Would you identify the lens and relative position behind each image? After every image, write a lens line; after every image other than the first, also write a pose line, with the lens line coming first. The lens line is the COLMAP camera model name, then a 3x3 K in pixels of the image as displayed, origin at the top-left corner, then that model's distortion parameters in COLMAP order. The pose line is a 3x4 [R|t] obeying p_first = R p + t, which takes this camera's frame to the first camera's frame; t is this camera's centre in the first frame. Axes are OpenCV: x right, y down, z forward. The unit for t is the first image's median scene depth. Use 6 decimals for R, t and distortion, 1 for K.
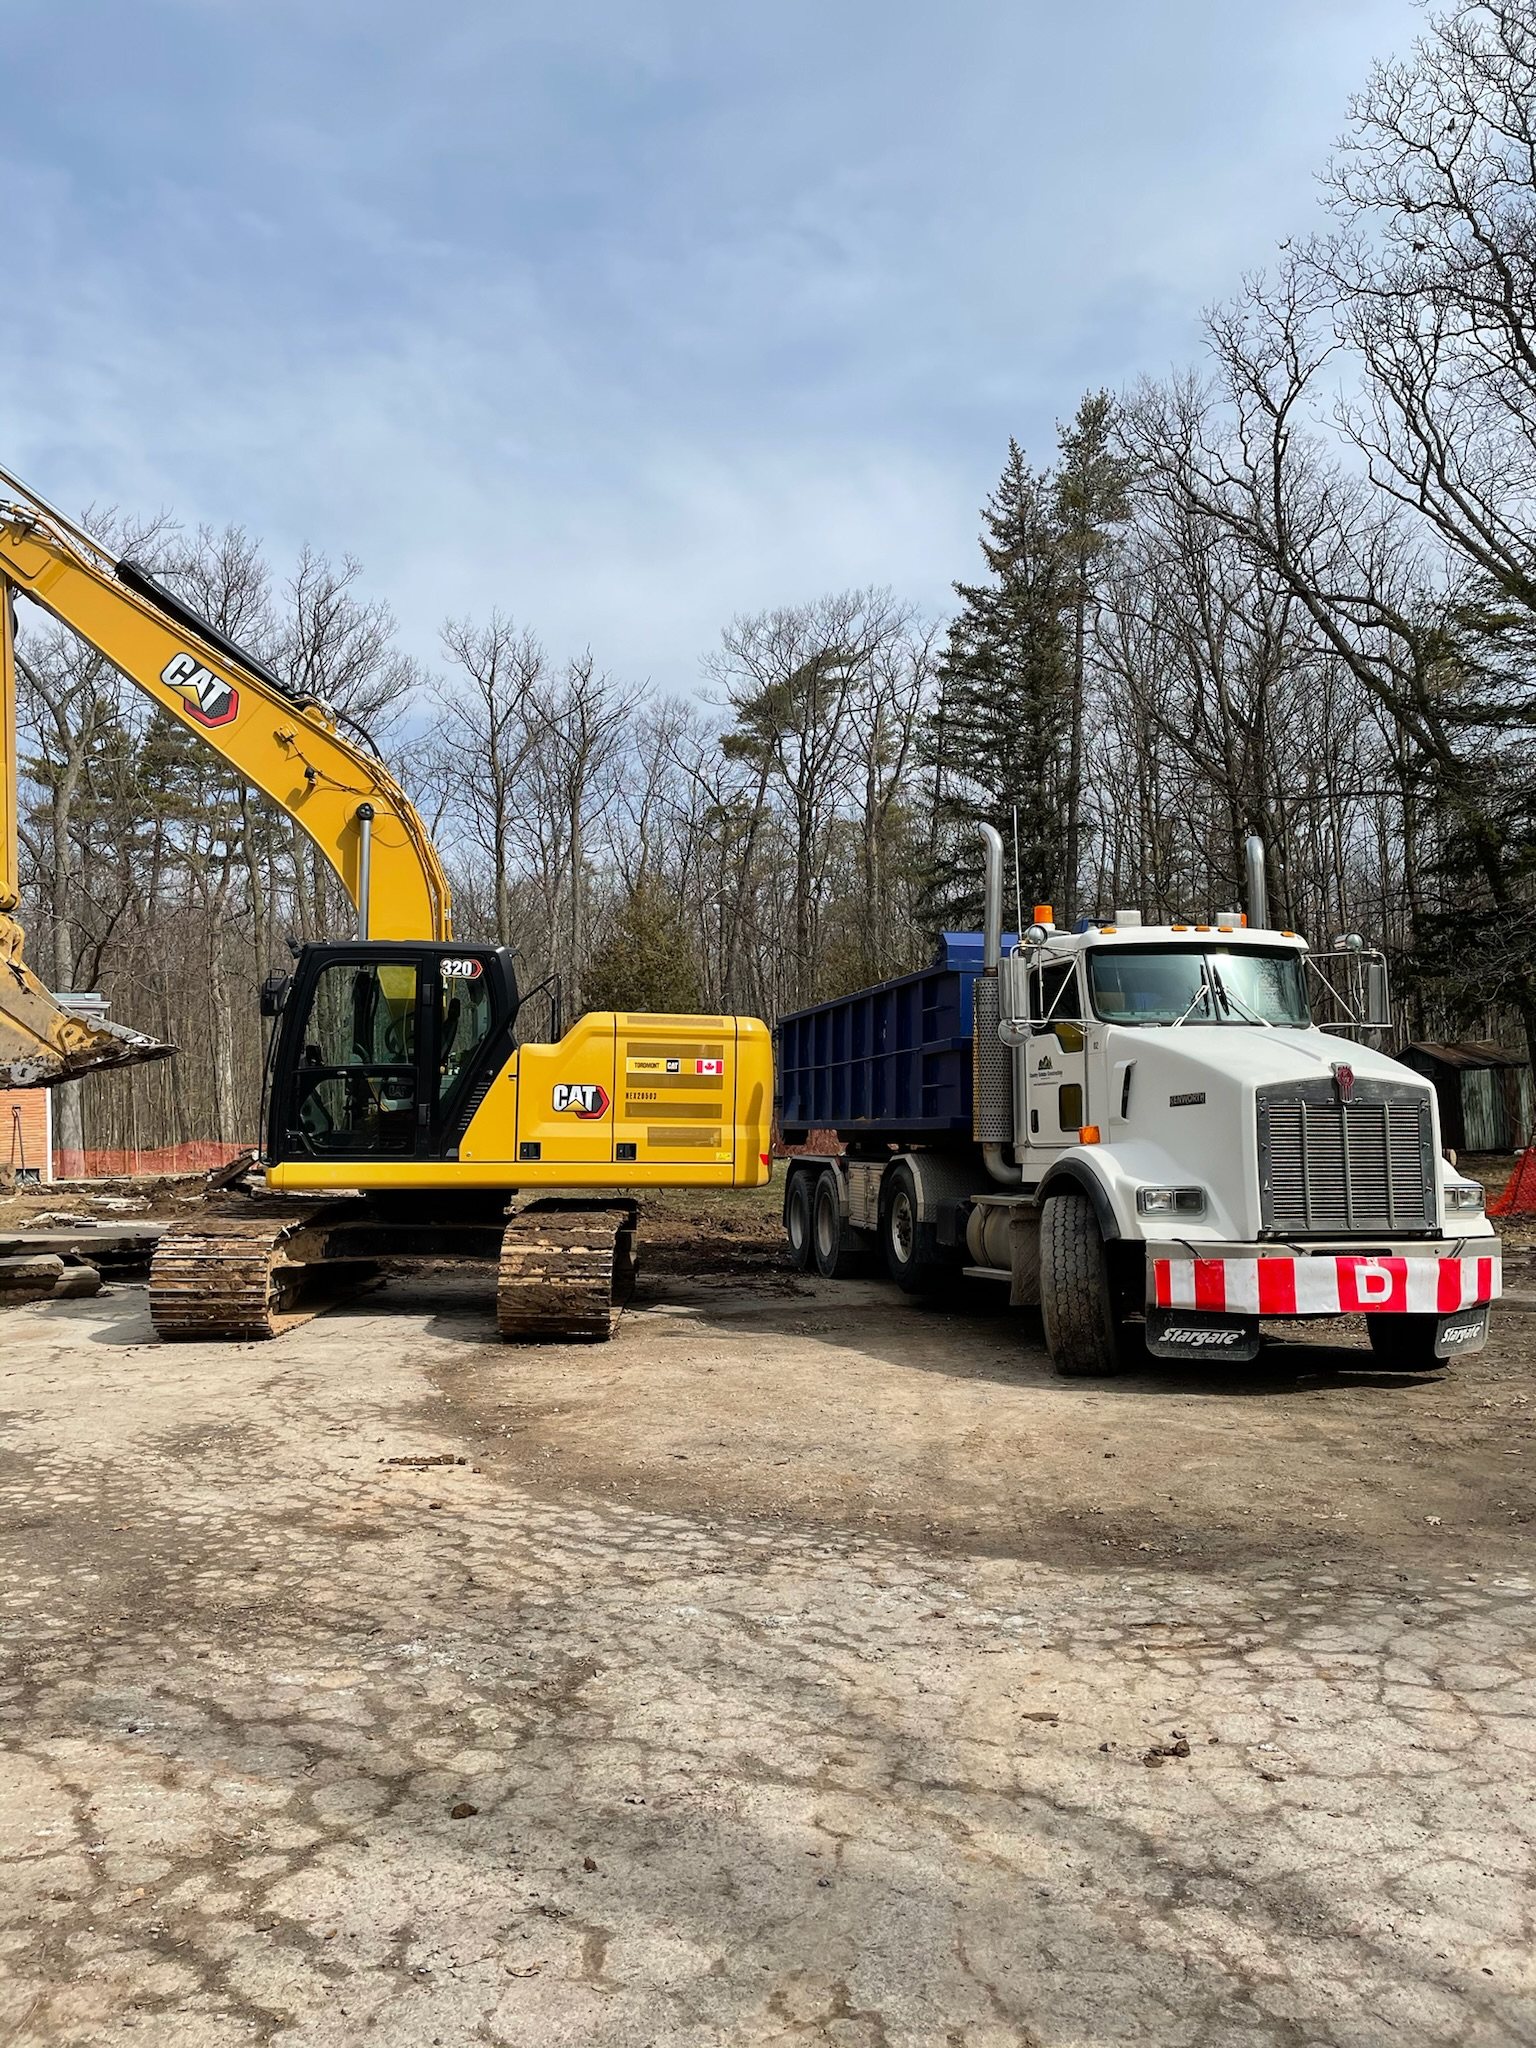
lens RADIAL K [[1561.8, 0, 763.1], [0, 1561.8, 1021.1], [0, 0, 1]] dist [0.130057, -0.233012]
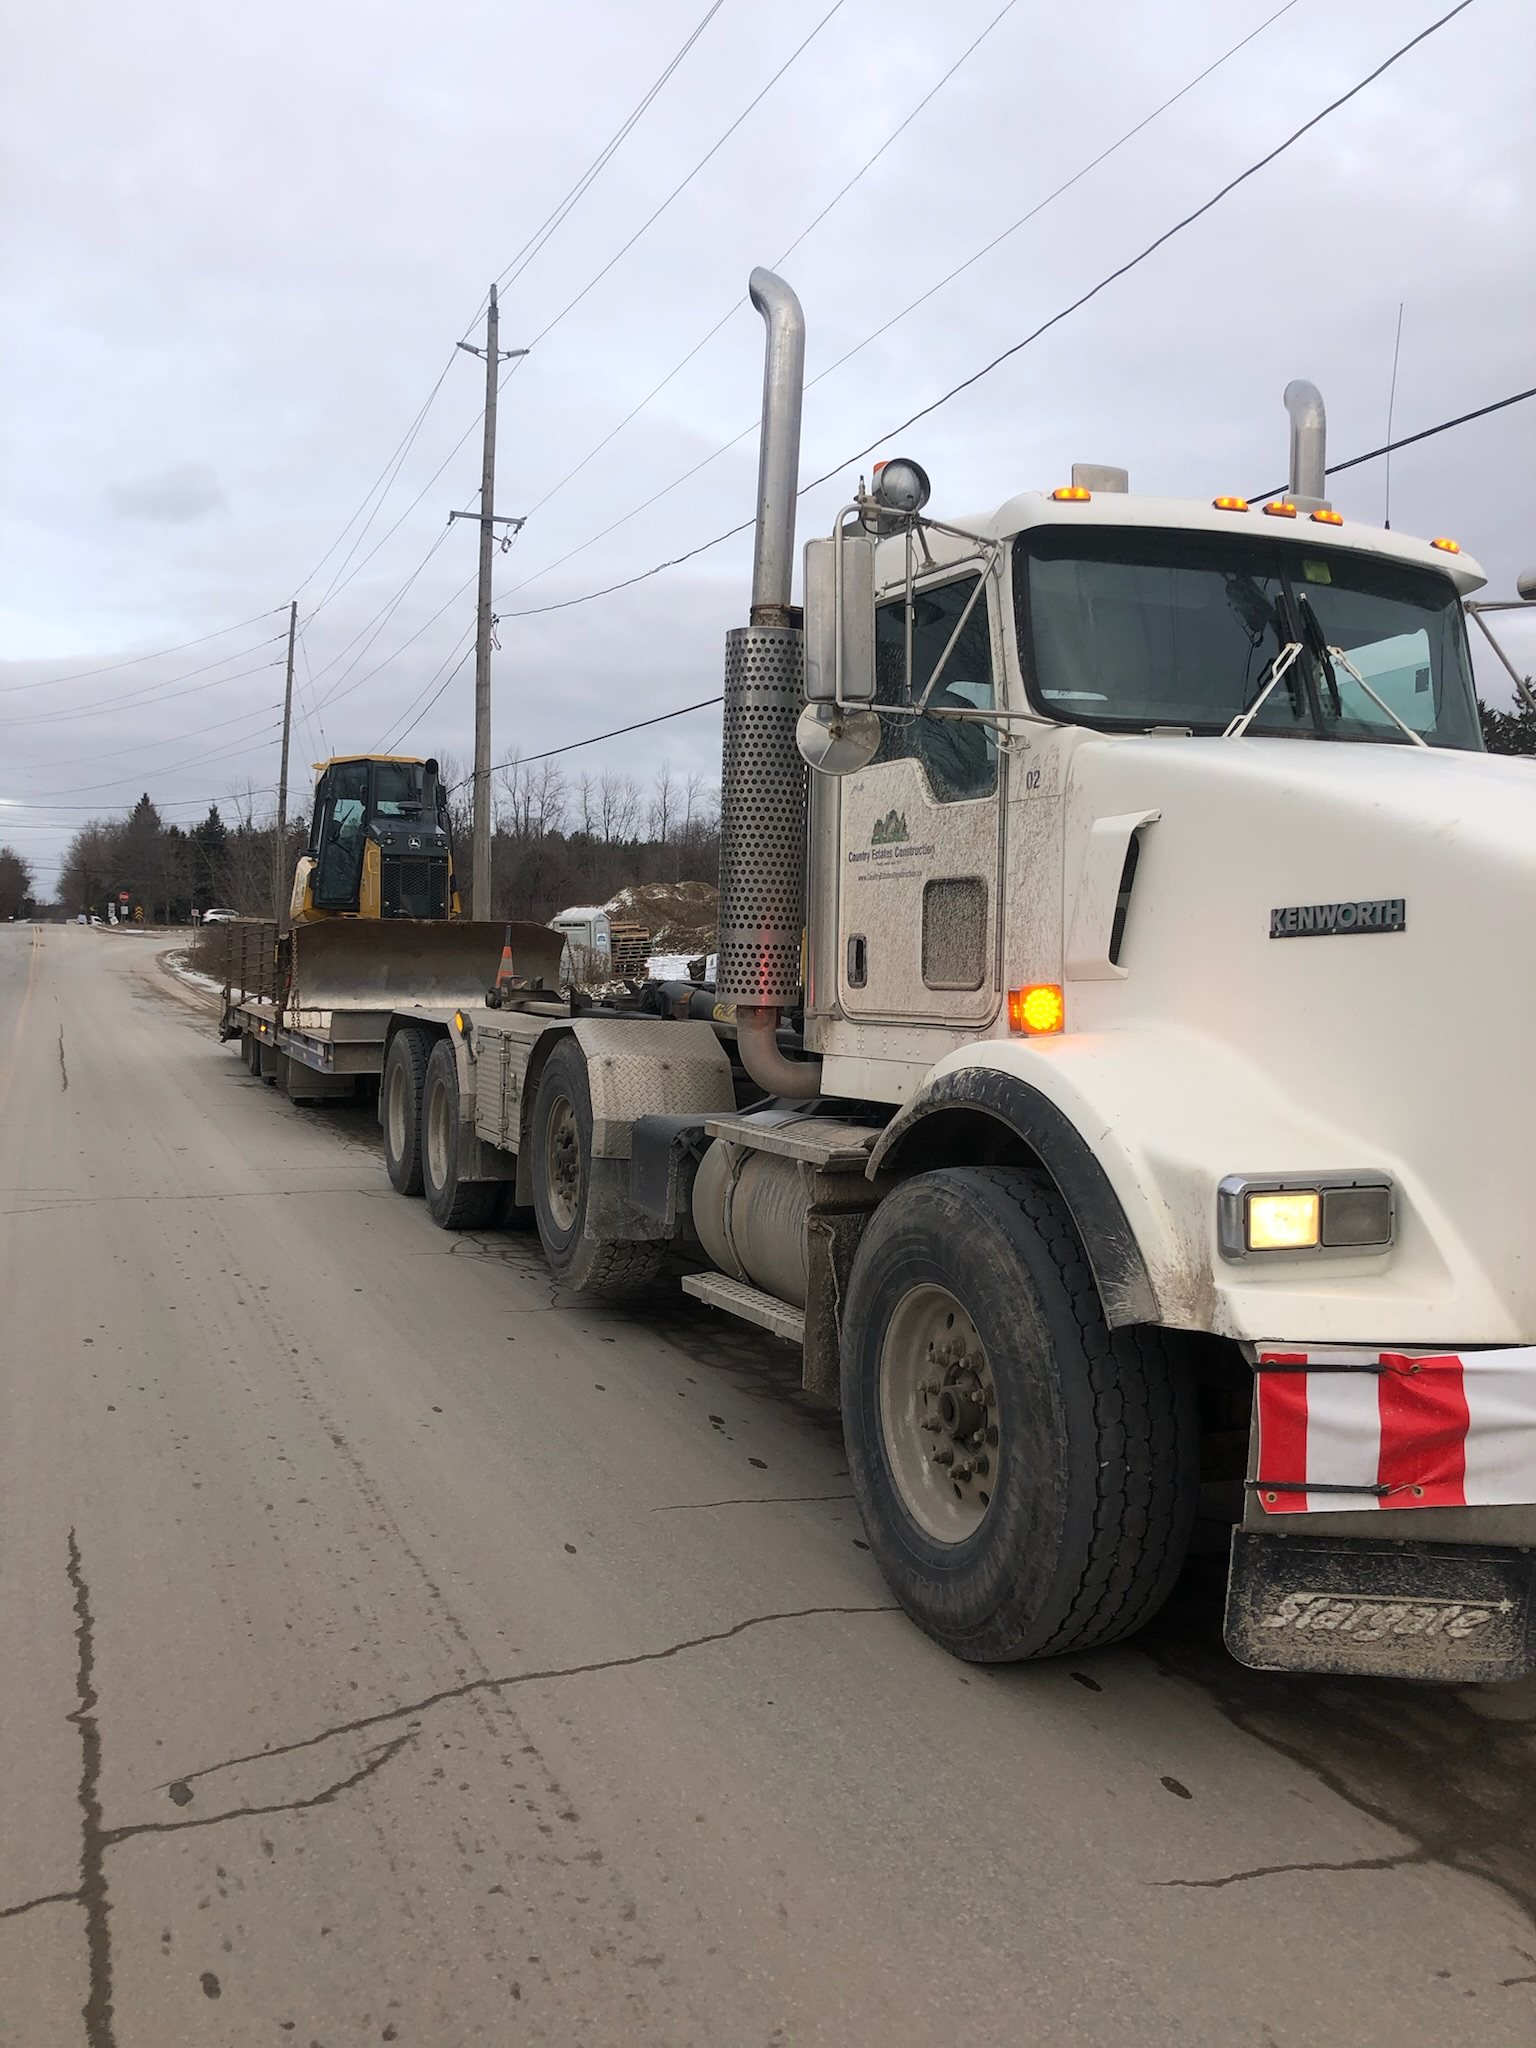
lens RADIAL K [[1561.8, 0, 763.1], [0, 1561.8, 1021.1], [0, 0, 1]] dist [0.130057, -0.233012]
pose [[0.982952, 0.007820, 0.183695, 0.071582], [-0.029899, 0.992595, 0.117735, 0.031718], [-0.181414, -0.121220, 0.975907, 0.616821]]
